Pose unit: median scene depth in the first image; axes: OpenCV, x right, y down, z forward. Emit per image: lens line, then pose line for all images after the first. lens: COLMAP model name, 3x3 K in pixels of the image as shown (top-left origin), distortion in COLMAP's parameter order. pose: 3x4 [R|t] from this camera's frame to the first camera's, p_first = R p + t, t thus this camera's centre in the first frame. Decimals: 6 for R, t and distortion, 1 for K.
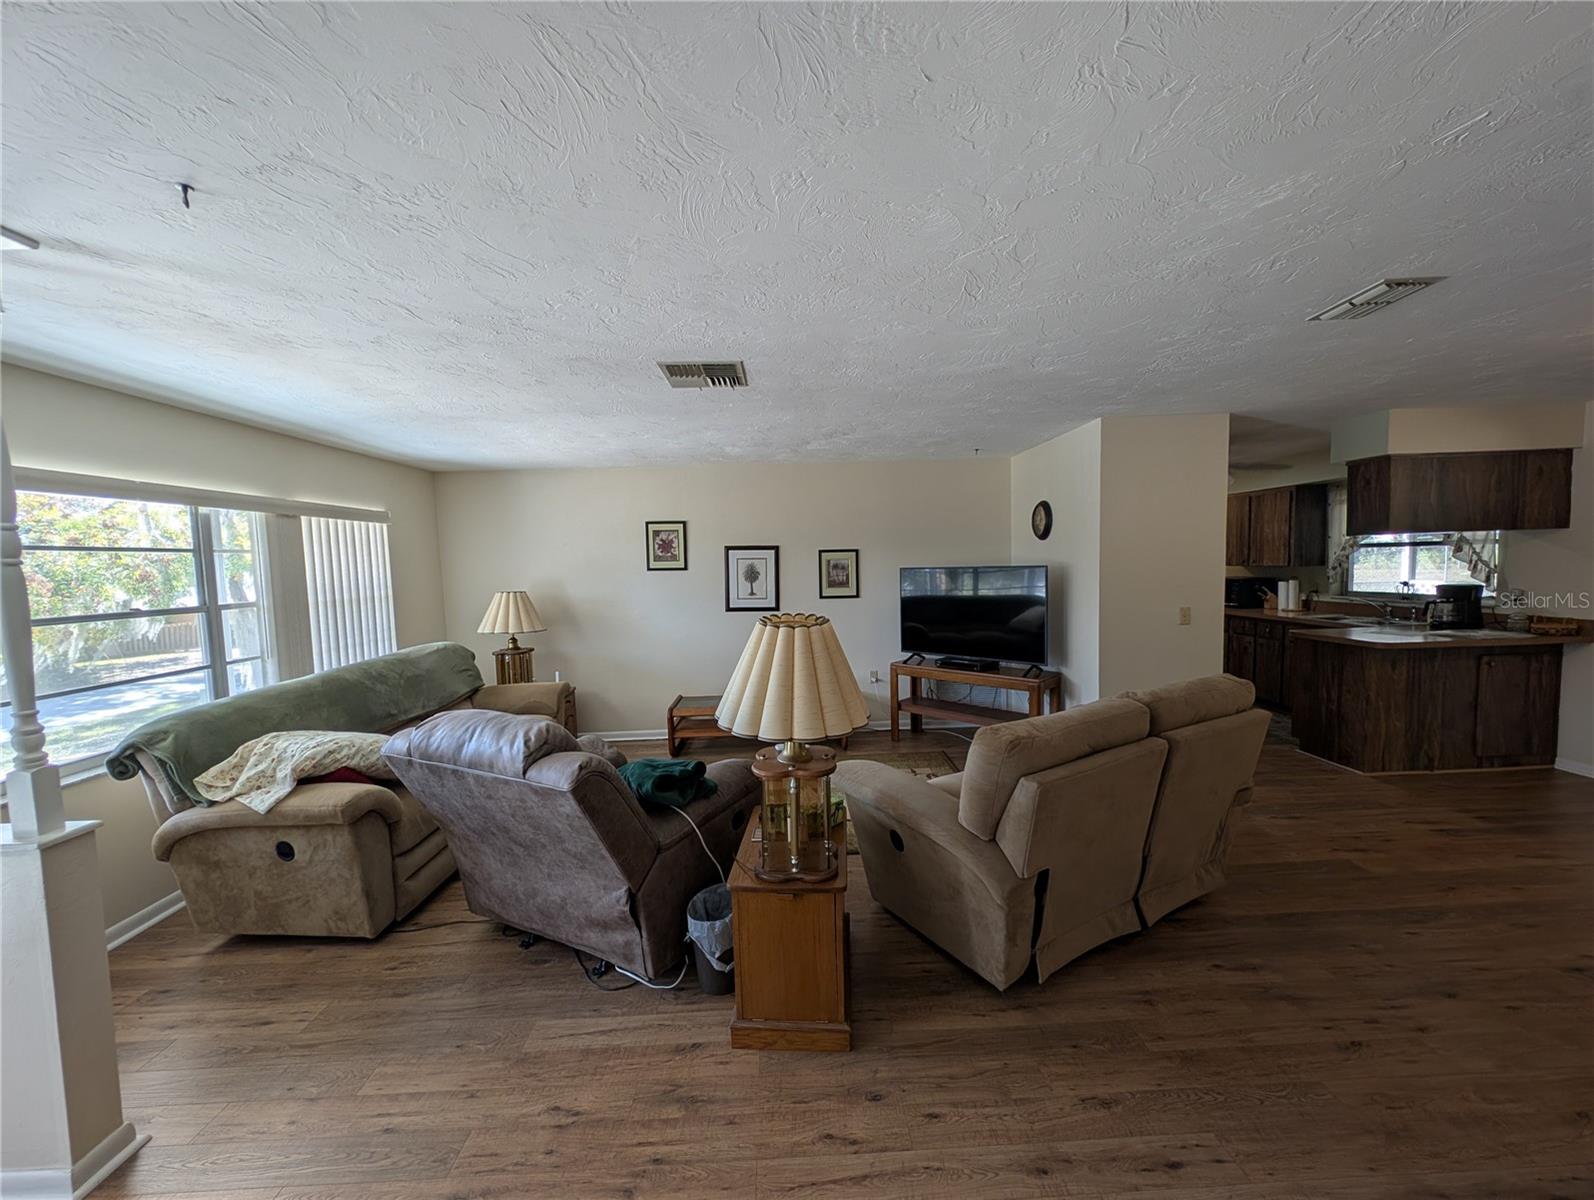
lens RADIAL K [[608.7, 0, 794.1], [0, 608.7, 606.4], [0, 0, 1]] dist [0.017546, -0.007524]
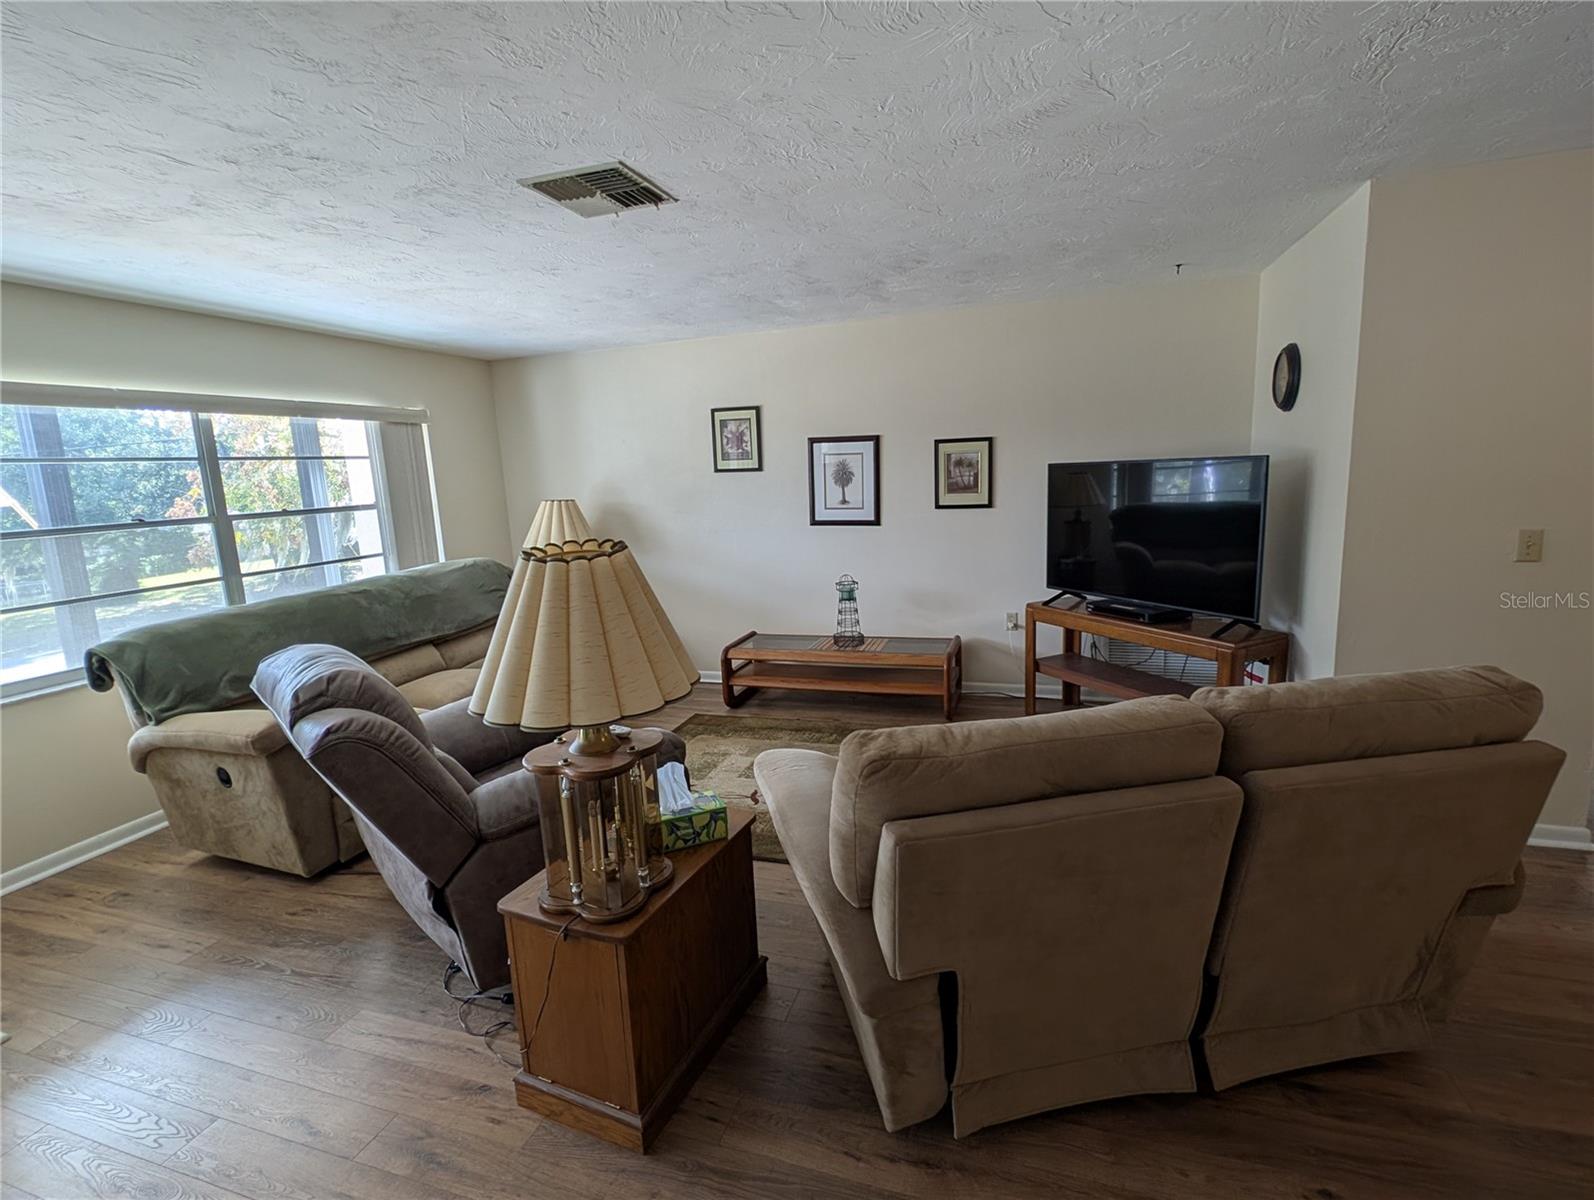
lens RADIAL K [[750.9, 0, 789.4], [0, 750.9, 597.7], [0, 0, 1]] dist [0.024023, -0.017208]
pose [[0.937814, 0.044050, -0.344331, 0.202965], [-0.005489, 0.993674, 0.112170, -0.007800], [0.347094, -0.103305, 0.932123, 0.117322]]
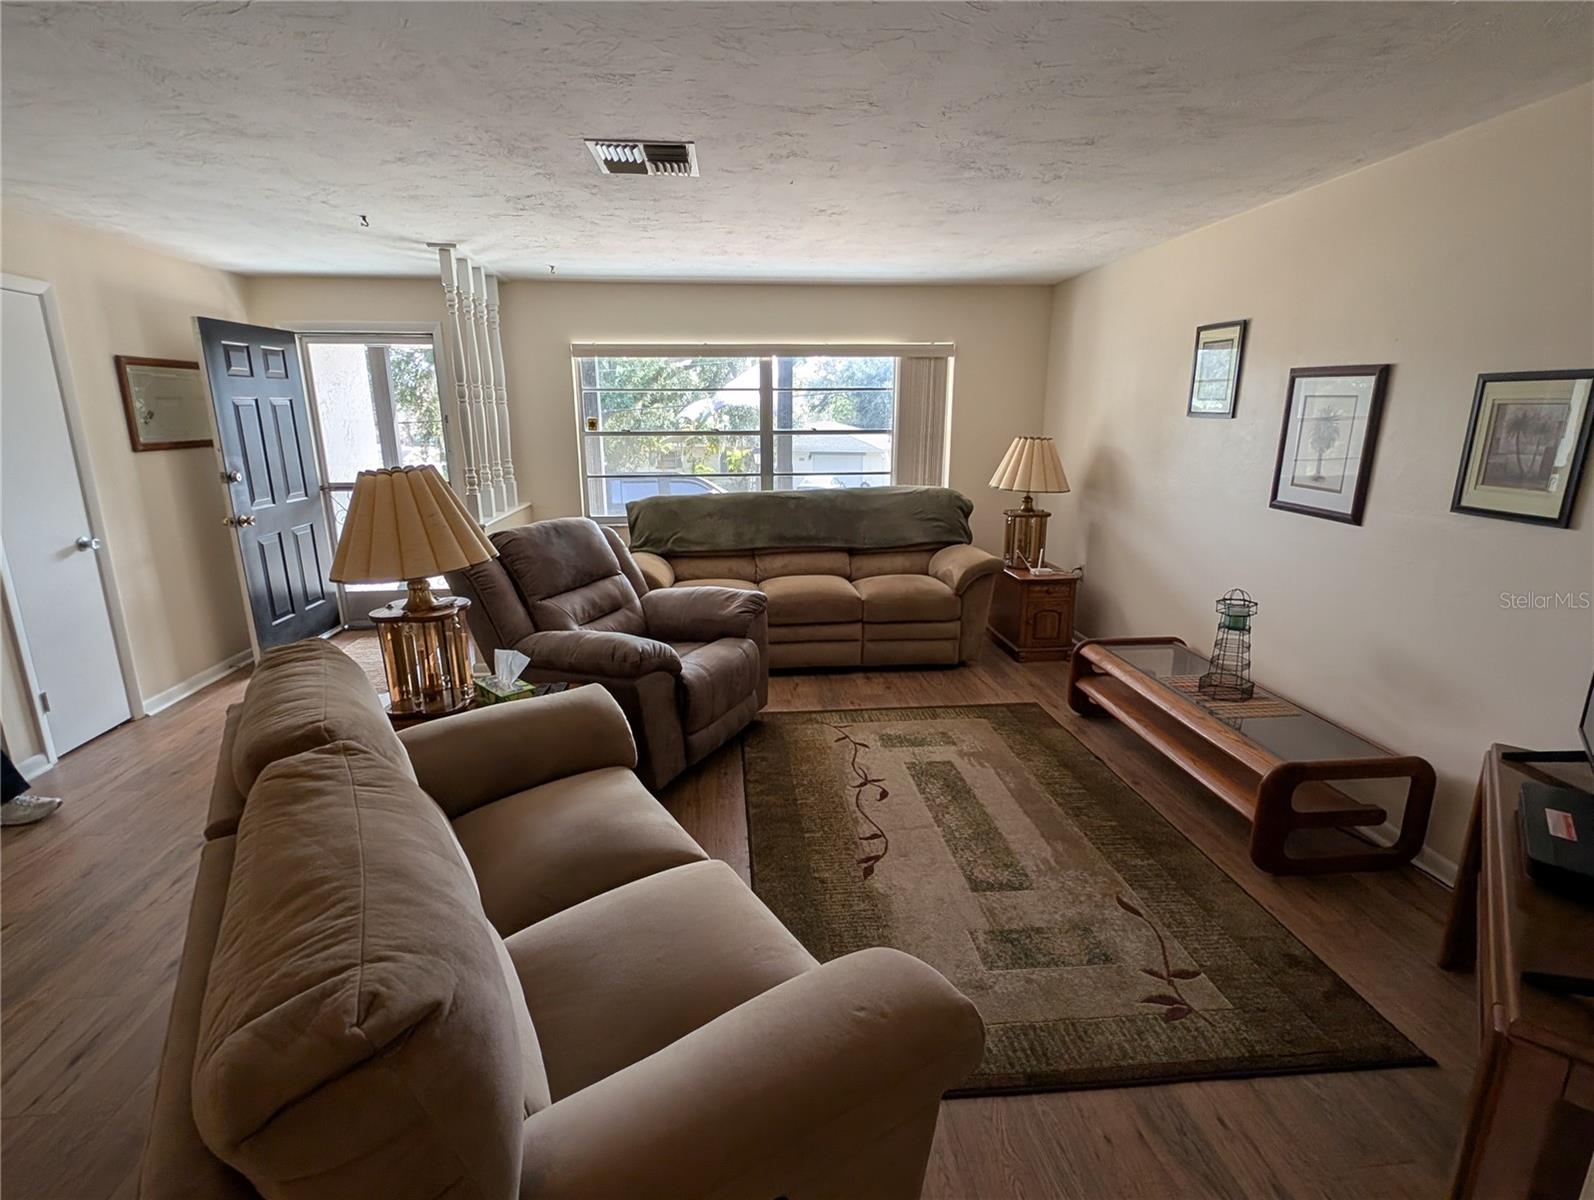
lens RADIAL K [[750.9, 0, 789.4], [0, 750.9, 597.7], [0, 0, 1]] dist [0.024023, -0.017208]
pose [[0.058208, 0.267894, -0.961689, 0.504063], [-0.071562, 0.961963, 0.263639, -0.058184], [0.995736, 0.053474, 0.075164, 0.611848]]
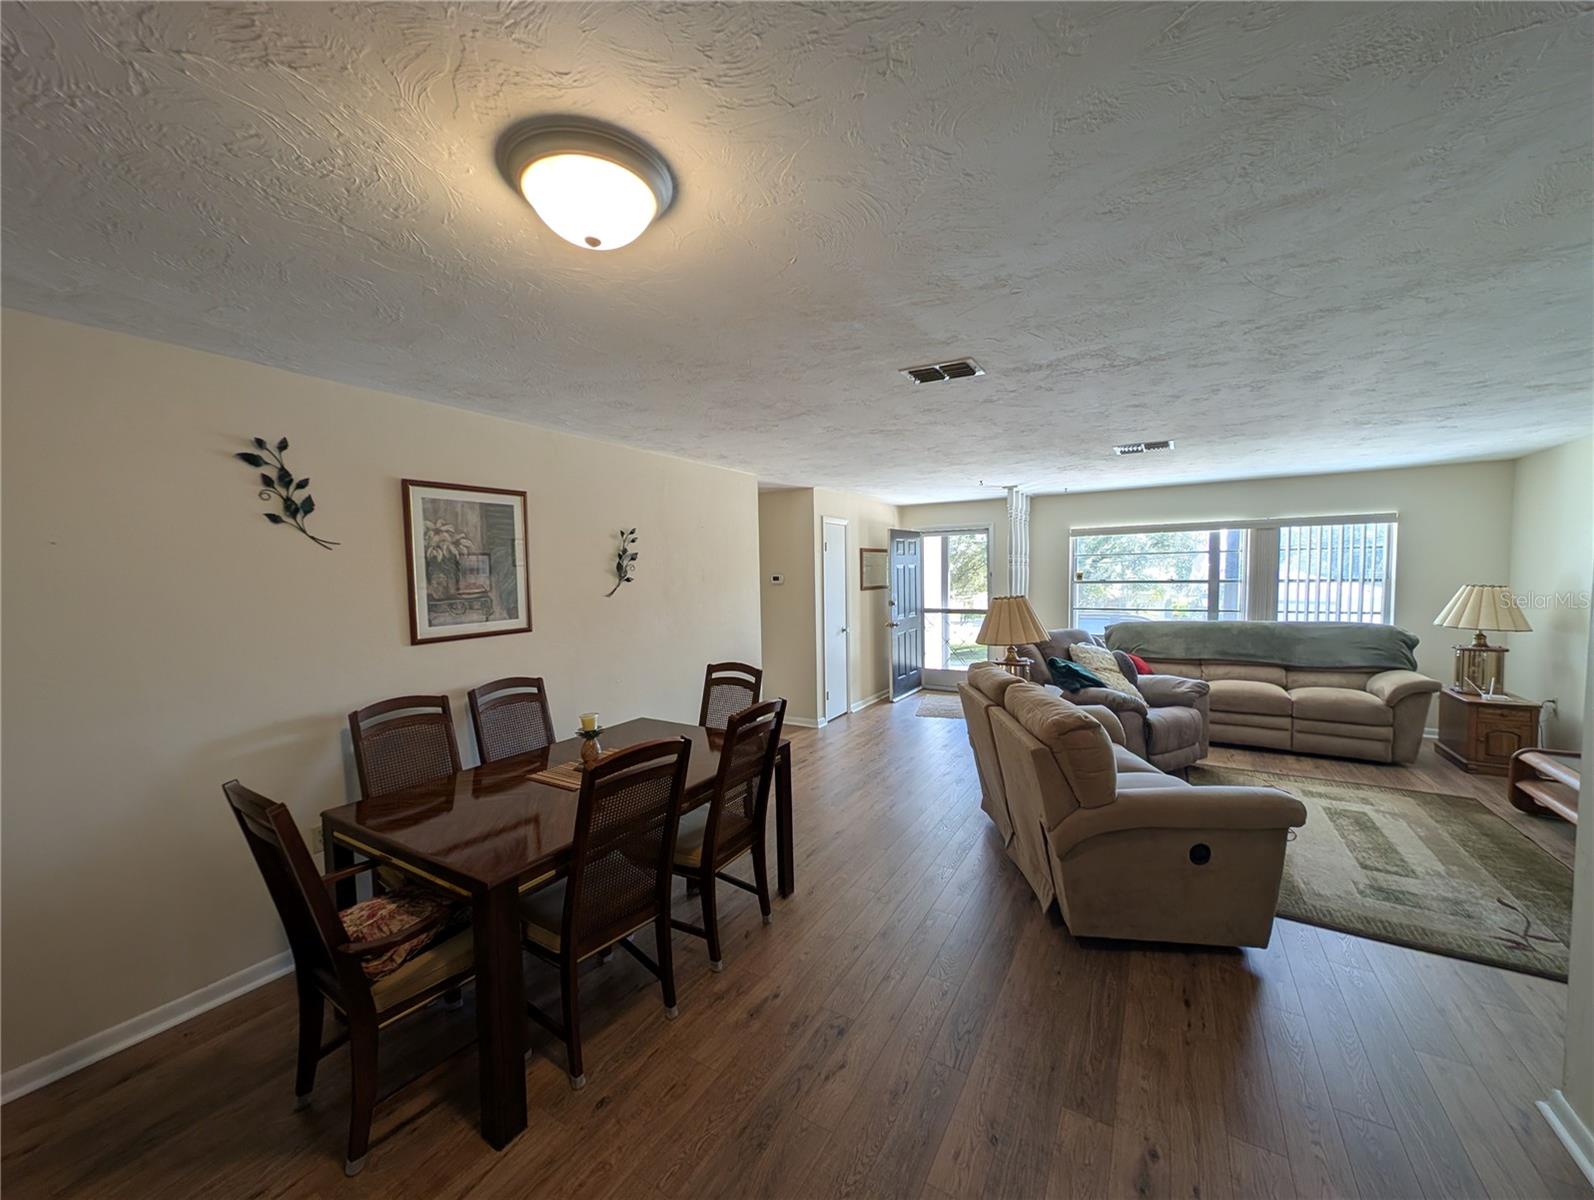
lens RADIAL K [[598.0, 0, 799.3], [0, 598.0, 607.4], [0, 0, 1]] dist [0.000754, 0.000184]
pose [[-0.547451, 0.089840, -0.832001, 0.882295], [-0.028440, 0.991649, 0.125792, -0.076130], [0.836354, 0.092527, -0.540324, 0.604238]]
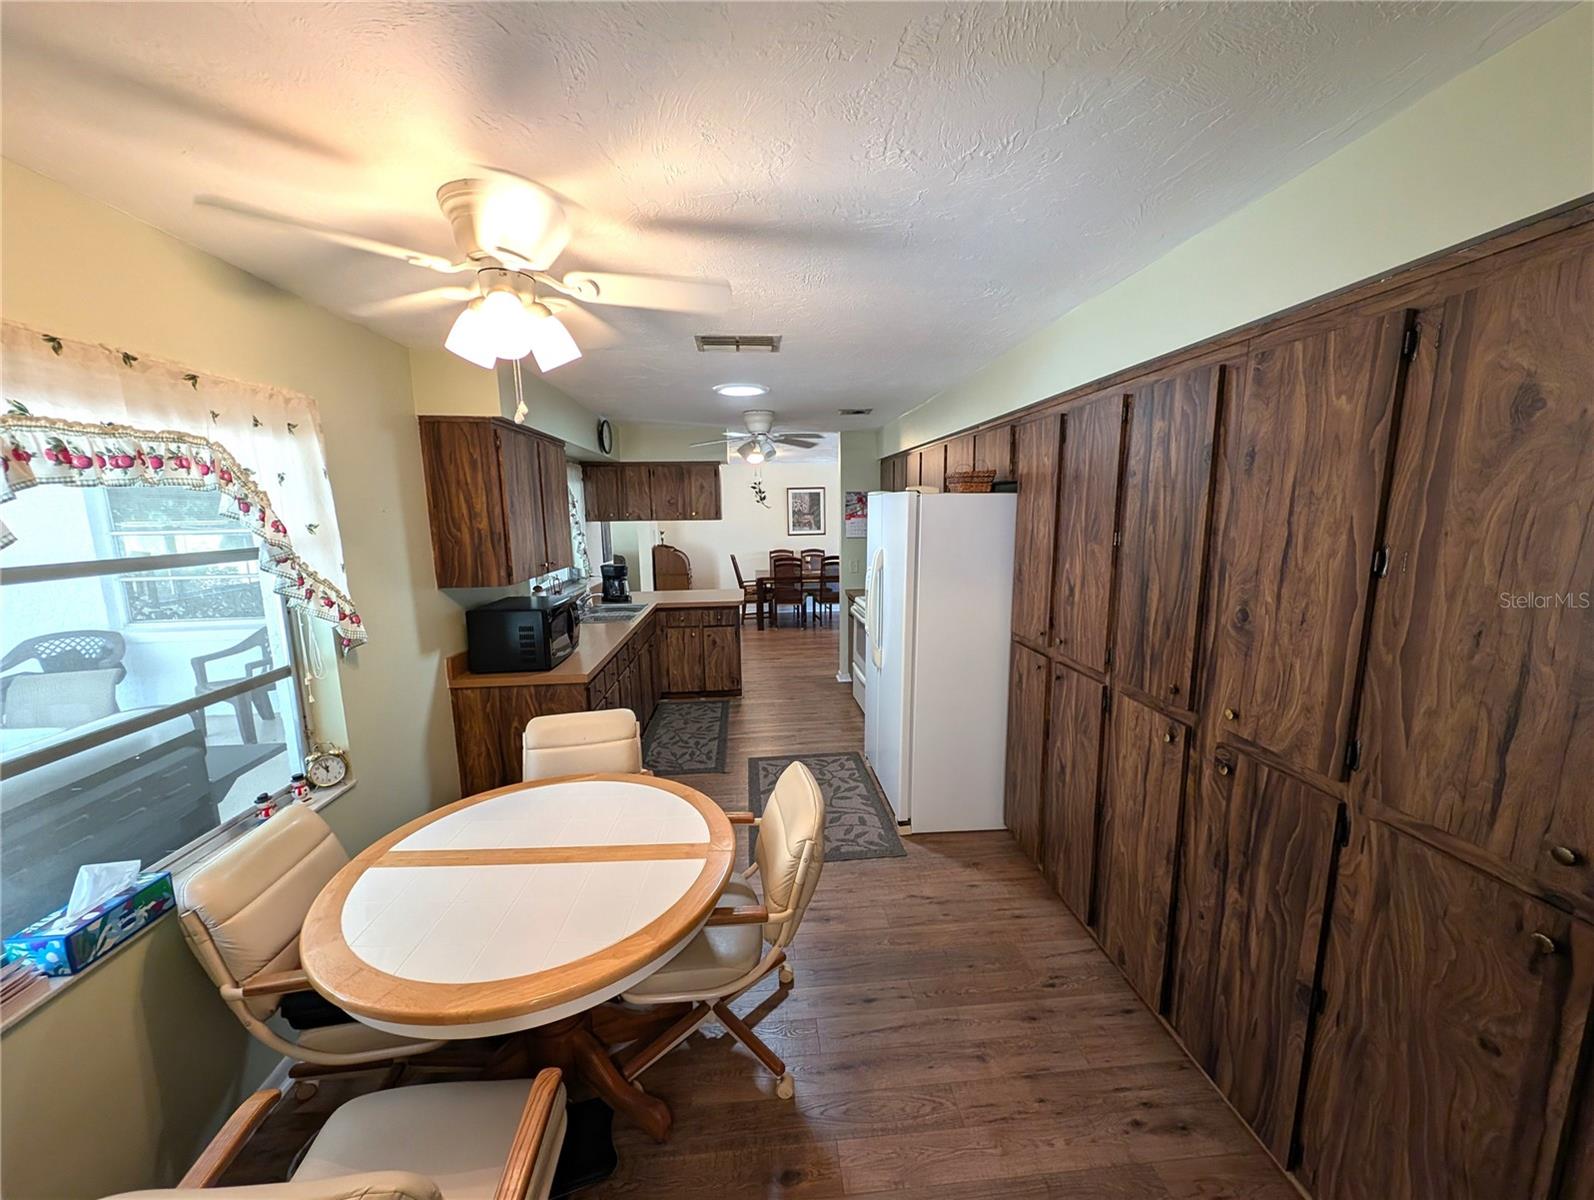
lens RADIAL K [[608.7, 0, 794.1], [0, 608.7, 606.4], [0, 0, 1]] dist [0.017546, -0.007524]
pose [[-0.997755, 0.052845, -0.041143, 0.695380], [0.041869, 0.971655, 0.232668, -0.195867], [0.052272, 0.230423, -0.971686, 1.957674]]
